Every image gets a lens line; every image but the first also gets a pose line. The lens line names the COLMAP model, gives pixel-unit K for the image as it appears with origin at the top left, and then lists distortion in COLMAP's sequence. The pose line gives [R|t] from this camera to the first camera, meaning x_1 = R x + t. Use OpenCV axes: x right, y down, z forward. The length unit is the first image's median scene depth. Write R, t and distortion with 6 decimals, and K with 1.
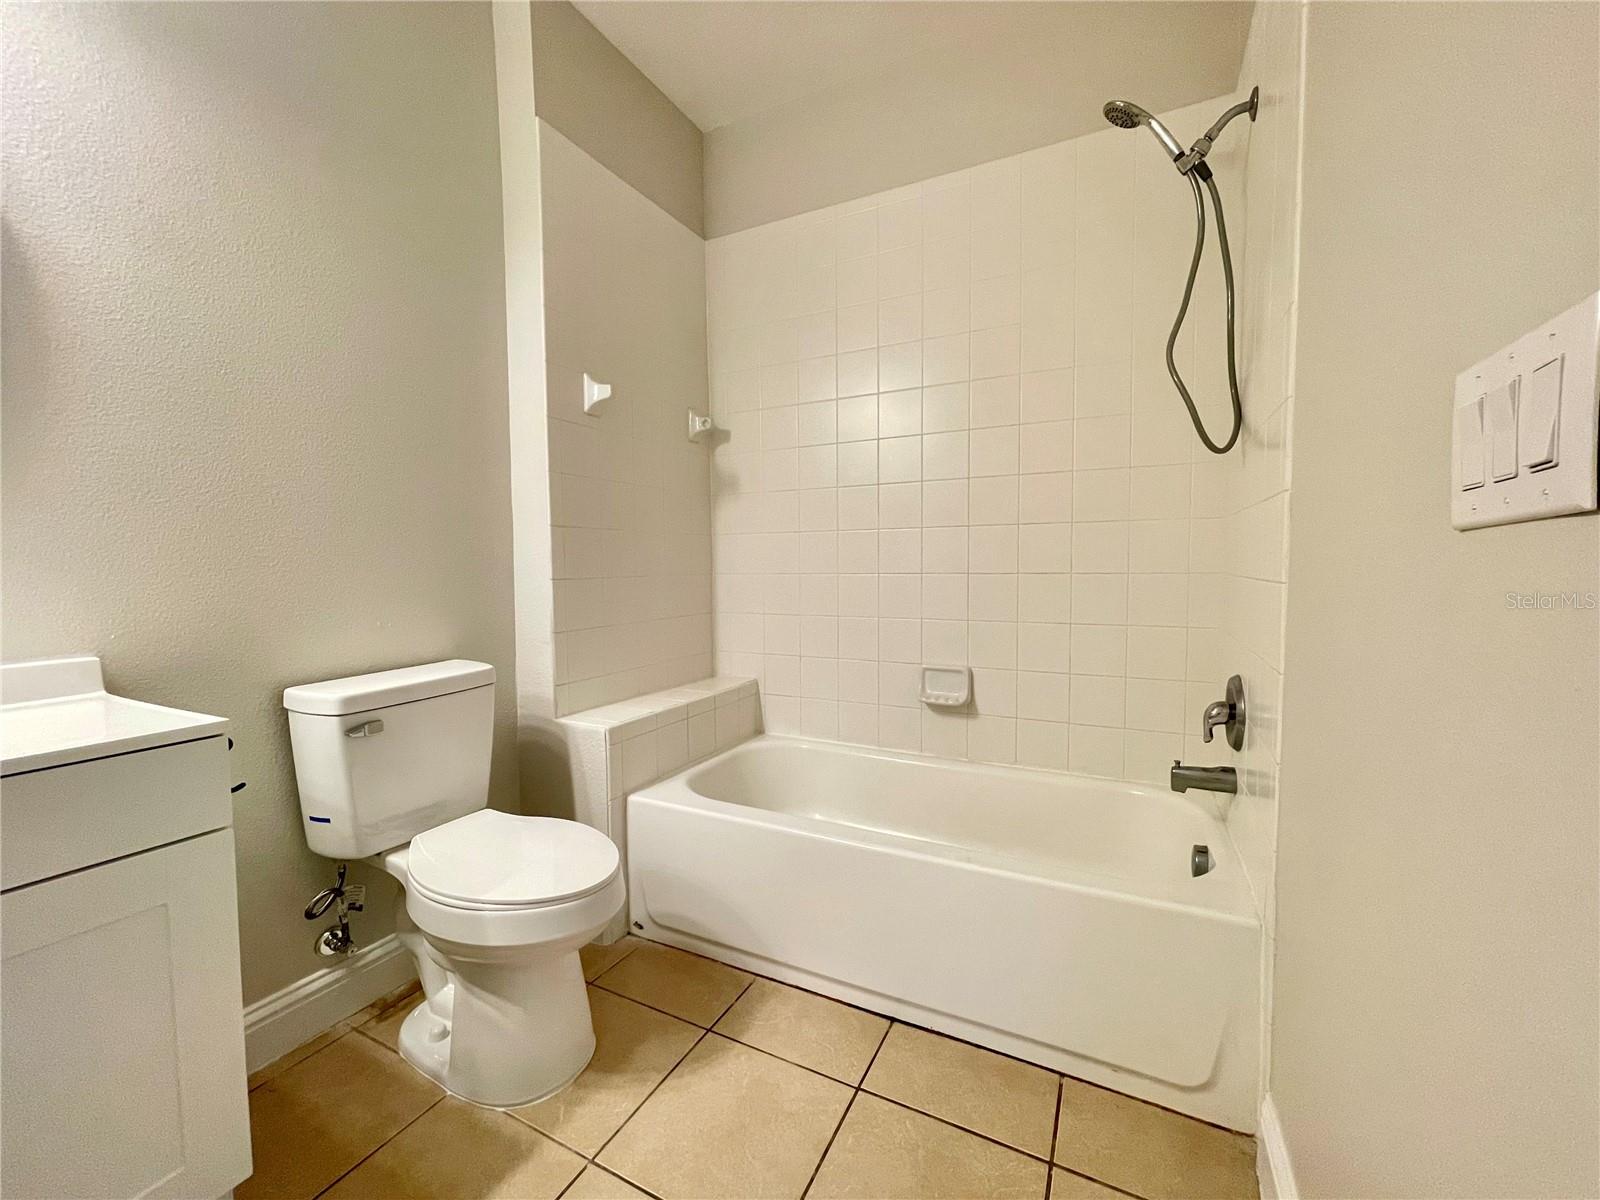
lens RADIAL K [[646.8, 0, 799.8], [0, 646.8, 595.6], [0, 0, 1]] dist [-0.002231, 0.001137]
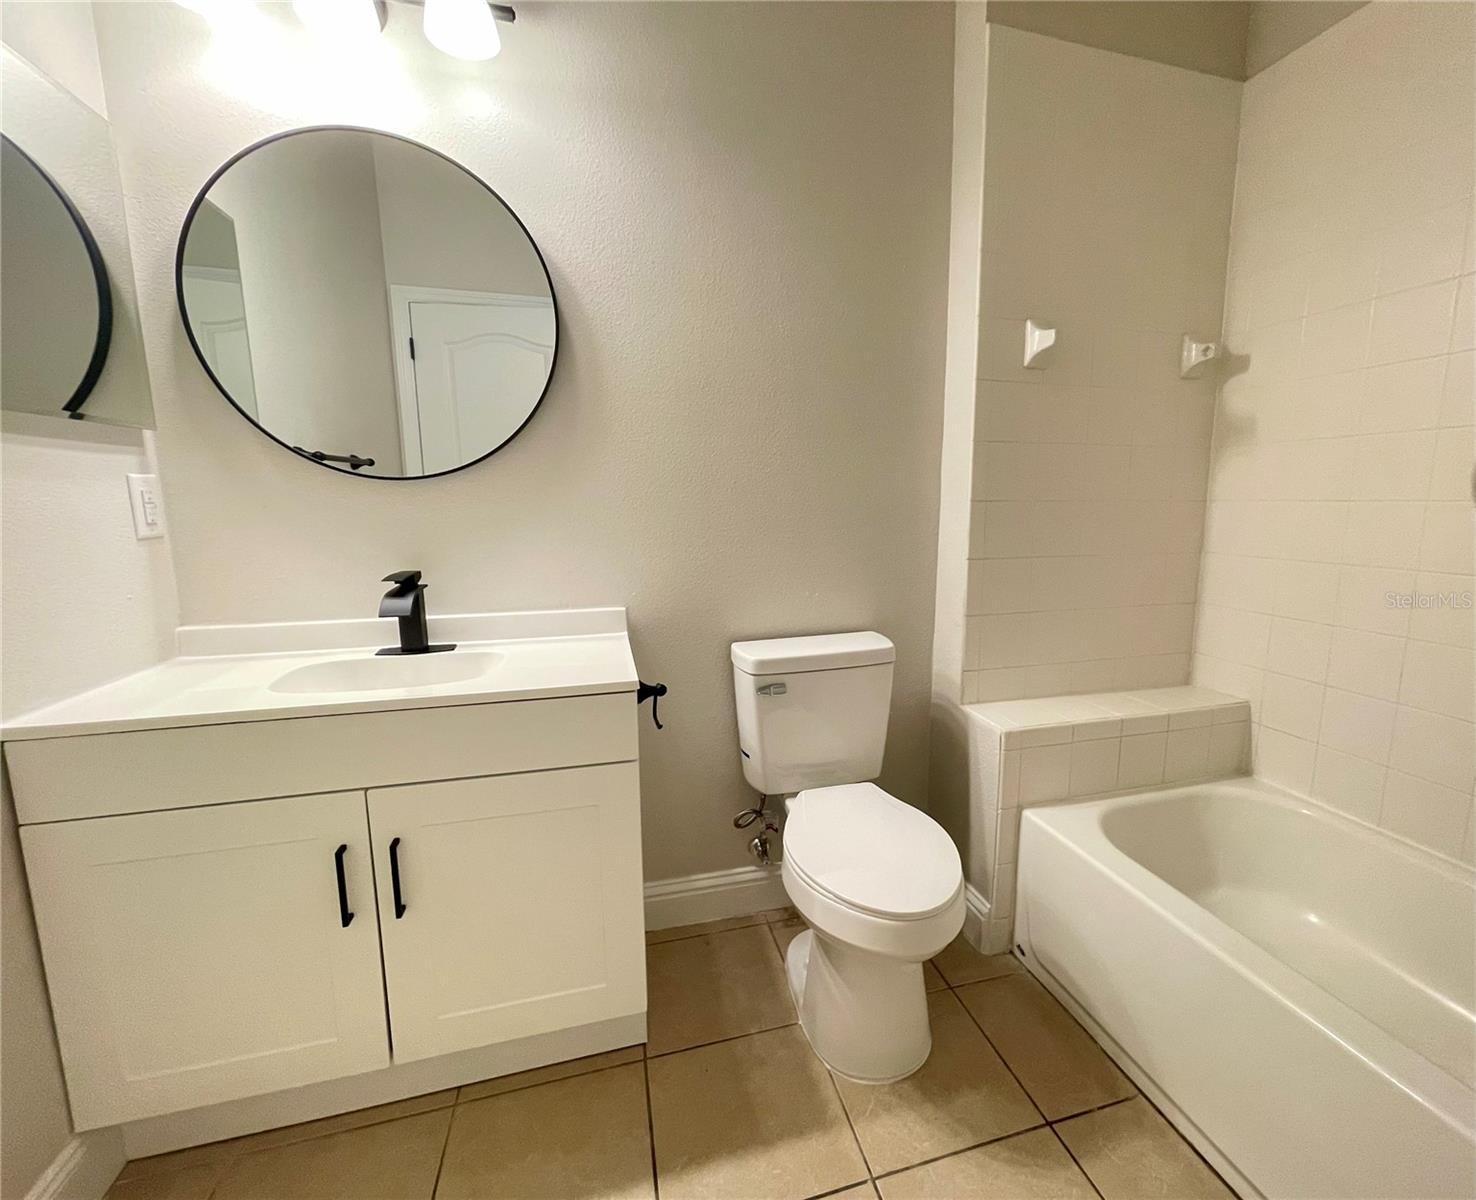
lens RADIAL K [[648.9, 0, 792.1], [0, 648.9, 600.0], [0, 0, 1]] dist [0.000056, -0.000216]
pose [[0.690903, 0.116919, -0.713430, 0.117635], [-0.044374, 0.991833, 0.119571, -0.067636], [0.721584, -0.050954, 0.690449, 0.168466]]
